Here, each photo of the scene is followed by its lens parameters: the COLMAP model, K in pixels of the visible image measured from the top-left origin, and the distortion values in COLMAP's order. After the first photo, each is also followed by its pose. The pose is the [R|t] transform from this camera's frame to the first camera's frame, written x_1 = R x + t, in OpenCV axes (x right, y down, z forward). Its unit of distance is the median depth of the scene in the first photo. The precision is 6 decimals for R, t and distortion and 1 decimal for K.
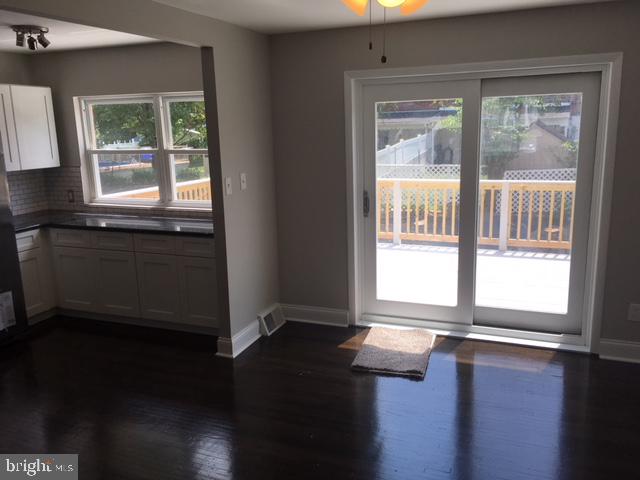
lens RADIAL K [[546.7, 0, 320.0], [0, 546.7, 240.0], [0, 0, 1]] dist [0.083066, -0.121709]
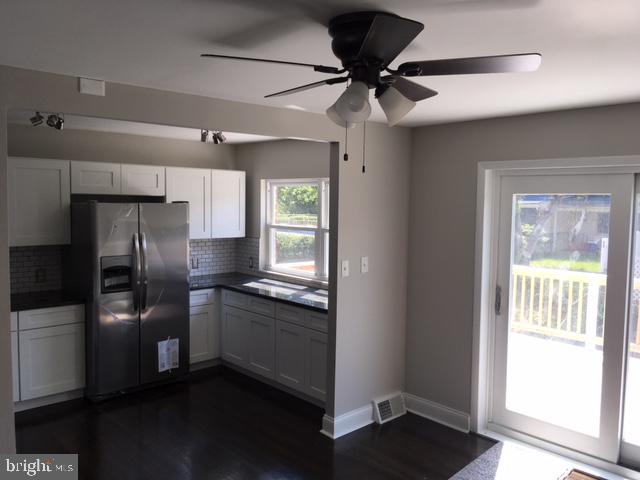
lens RADIAL K [[546.7, 0, 320.0], [0, 546.7, 240.0], [0, 0, 1]] dist [0.083066, -0.121709]
pose [[0.901648, 0.071576, -0.426507, 0.198276], [-0.125961, 0.986915, -0.100663, -0.034567], [0.413721, 0.144486, 0.898865, 0.027727]]
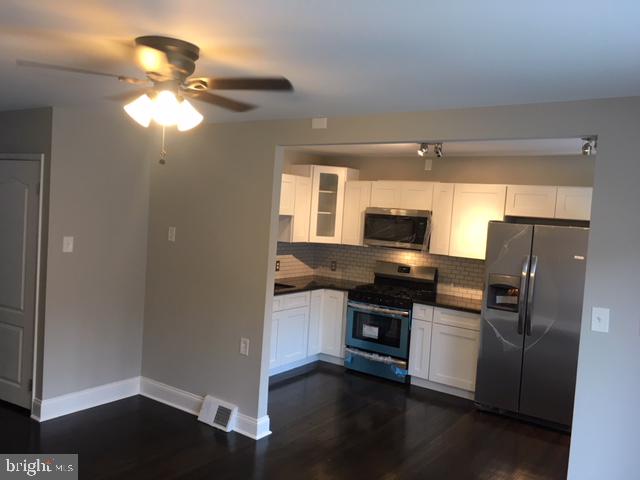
lens RADIAL K [[546.7, 0, 320.0], [0, 546.7, 240.0], [0, 0, 1]] dist [0.083066, -0.121709]
pose [[-0.236213, 0.063451, -0.969627, 0.516525], [-0.257498, 0.958104, 0.125427, -0.165321], [0.936962, 0.279304, -0.209978, 0.671621]]
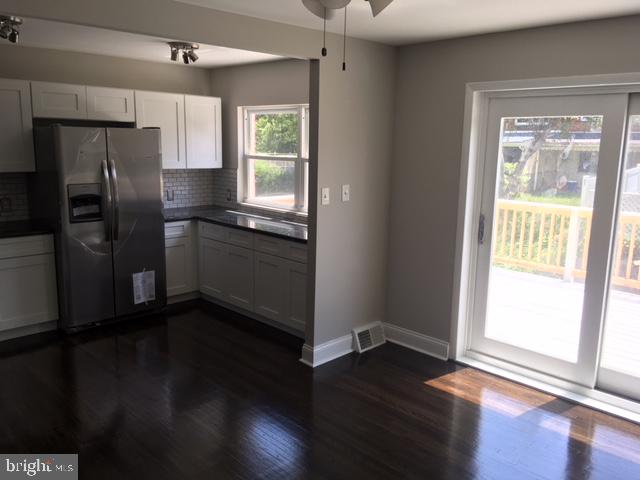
lens RADIAL K [[546.7, 0, 320.0], [0, 546.7, 240.0], [0, 0, 1]] dist [0.083066, -0.121709]
pose [[0.914862, 0.115951, -0.386760, 0.189774], [-0.125298, 0.992119, 0.001050, -0.015729], [0.383834, 0.047499, 0.922180, 0.062980]]
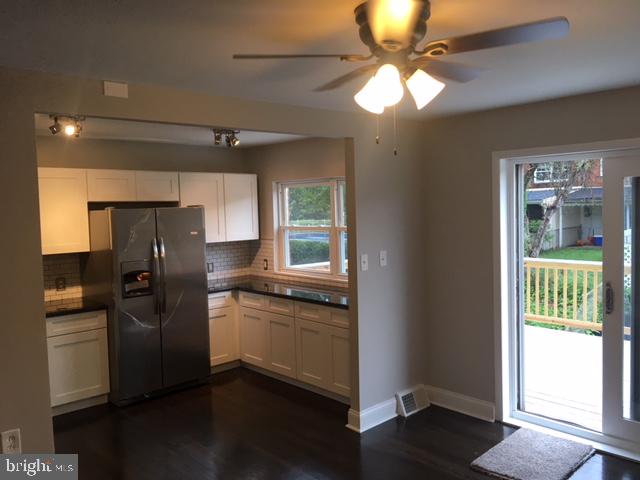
lens RADIAL K [[546.7, 0, 320.0], [0, 546.7, 240.0], [0, 0, 1]] dist [0.083066, -0.121709]
pose [[0.901140, 0.029405, -0.432530, 0.180070], [-0.086137, 0.989950, -0.112159, -0.013479], [0.424885, 0.138328, 0.894616, 0.012845]]
